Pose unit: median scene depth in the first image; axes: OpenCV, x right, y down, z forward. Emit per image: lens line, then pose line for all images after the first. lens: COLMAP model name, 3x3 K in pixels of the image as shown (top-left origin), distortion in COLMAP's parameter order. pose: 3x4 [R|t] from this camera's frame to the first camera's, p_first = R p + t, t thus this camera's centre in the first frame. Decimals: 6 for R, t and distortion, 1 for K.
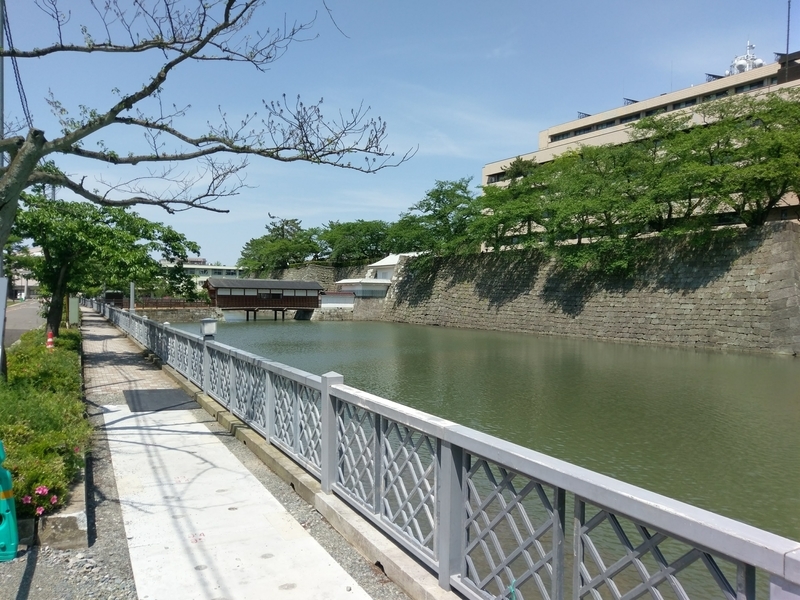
lens RADIAL K [[596.1, 0, 399.3], [0, 596.1, 299.6], [0, 0, 1]] dist [0.012151, -0.000201]
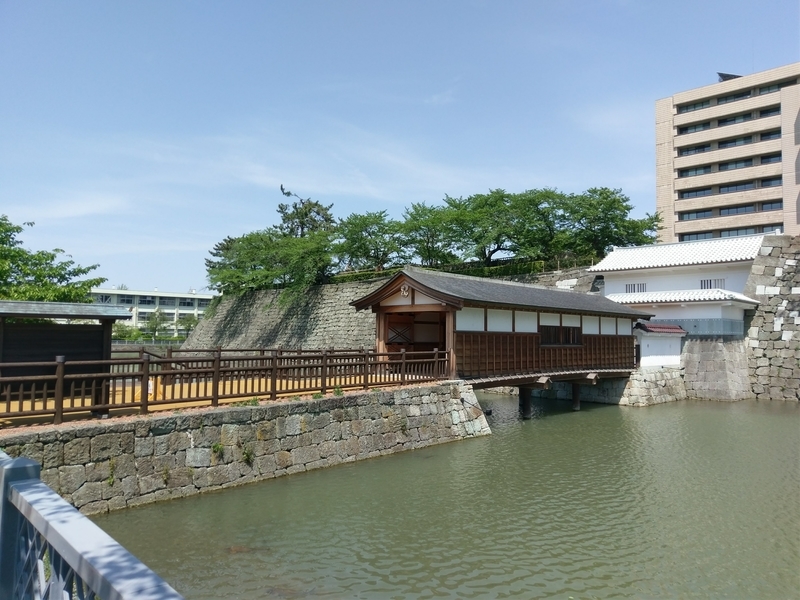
lens RADIAL K [[596.1, 0, 401.1], [0, 596.1, 299.0], [0, 0, 1]] dist [0.012151, -0.000201]
pose [[0.977467, 0.012763, 0.210704, -0.295326], [0.001481, 0.997731, -0.067305, -0.003028], [-0.211085, 0.066100, 0.975230, 0.580703]]
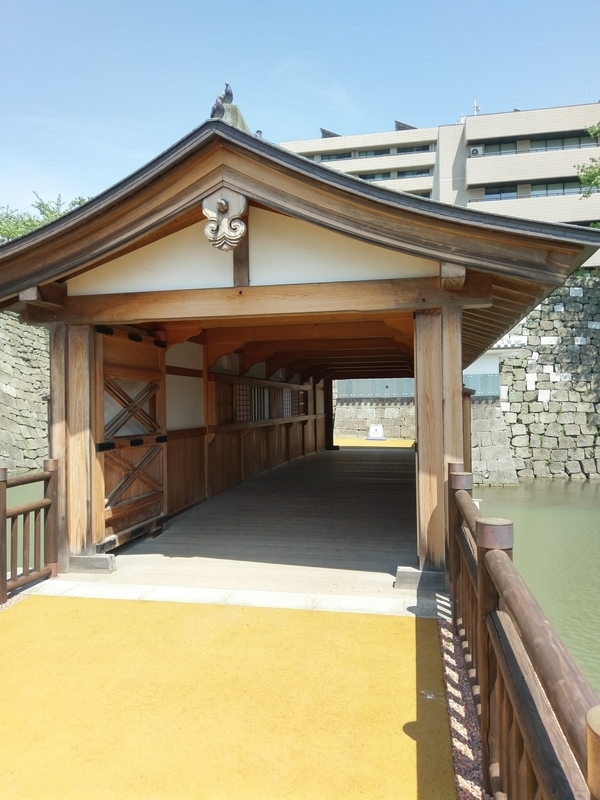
lens RADIAL K [[596.1, 0, 298.1], [0, 596.1, 401.0], [0, 0, 1]] dist [0.012151, -0.000201]
pose [[0.718656, -0.017354, 0.695149, -0.279149], [0.023539, 0.999723, 0.000623, -0.005272], [-0.694967, 0.015915, 0.718866, 0.750328]]
